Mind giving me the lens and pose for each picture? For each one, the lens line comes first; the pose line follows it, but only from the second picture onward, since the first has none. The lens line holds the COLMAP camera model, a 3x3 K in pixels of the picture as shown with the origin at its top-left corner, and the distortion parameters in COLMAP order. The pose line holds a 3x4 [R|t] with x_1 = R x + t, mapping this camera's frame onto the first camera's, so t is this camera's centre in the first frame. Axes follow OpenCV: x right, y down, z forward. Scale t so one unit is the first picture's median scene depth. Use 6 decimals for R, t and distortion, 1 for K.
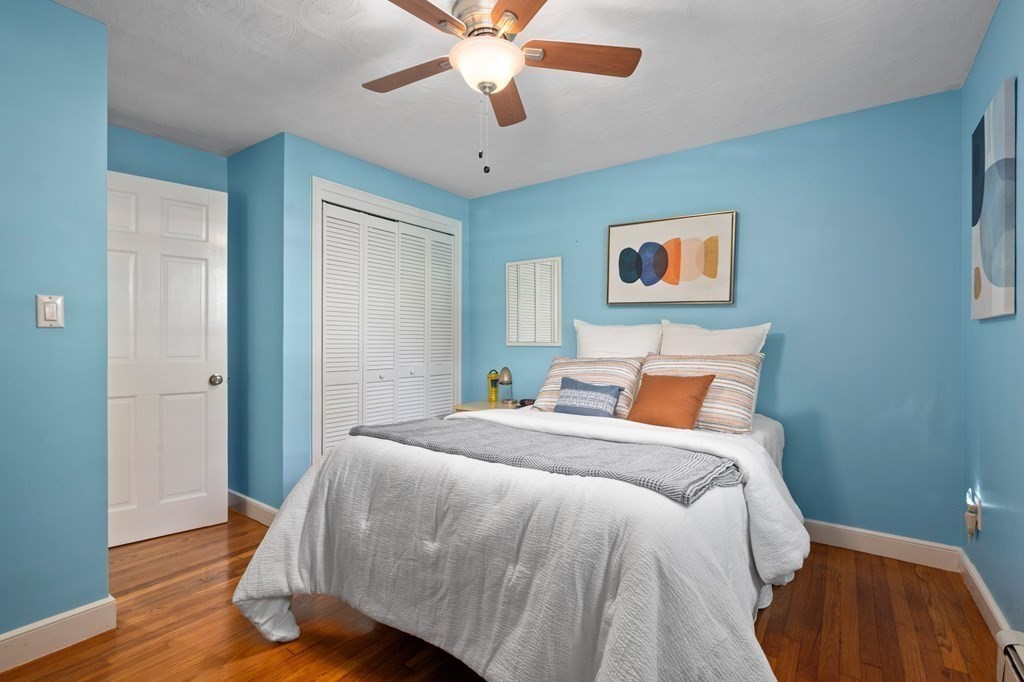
lens RADIAL K [[469.2, 0, 506.0], [0, 469.2, 336.9], [0, 0, 1]] dist [0.000103, -0.000011]
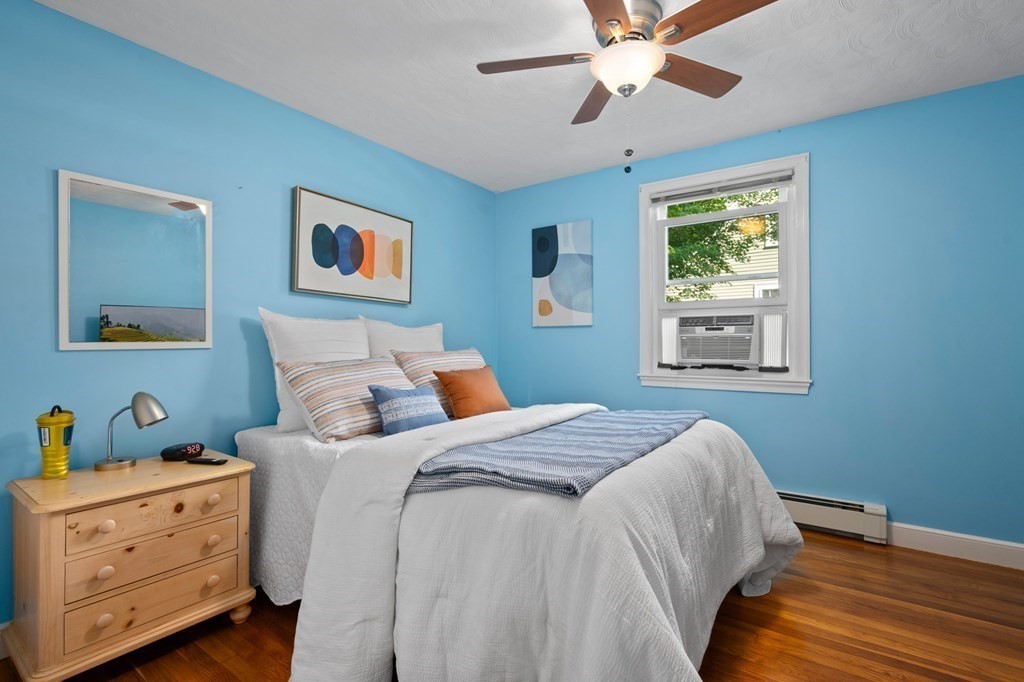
lens RADIAL K [[469.2, 0, 506.0], [0, 469.2, 336.9], [0, 0, 1]] dist [0.000103, -0.000011]
pose [[-0.019442, 0.002245, 0.999808, -0.589142], [-0.000892, 0.999997, -0.002262, 0.007899], [-0.999811, -0.000936, -0.019440, 0.737783]]
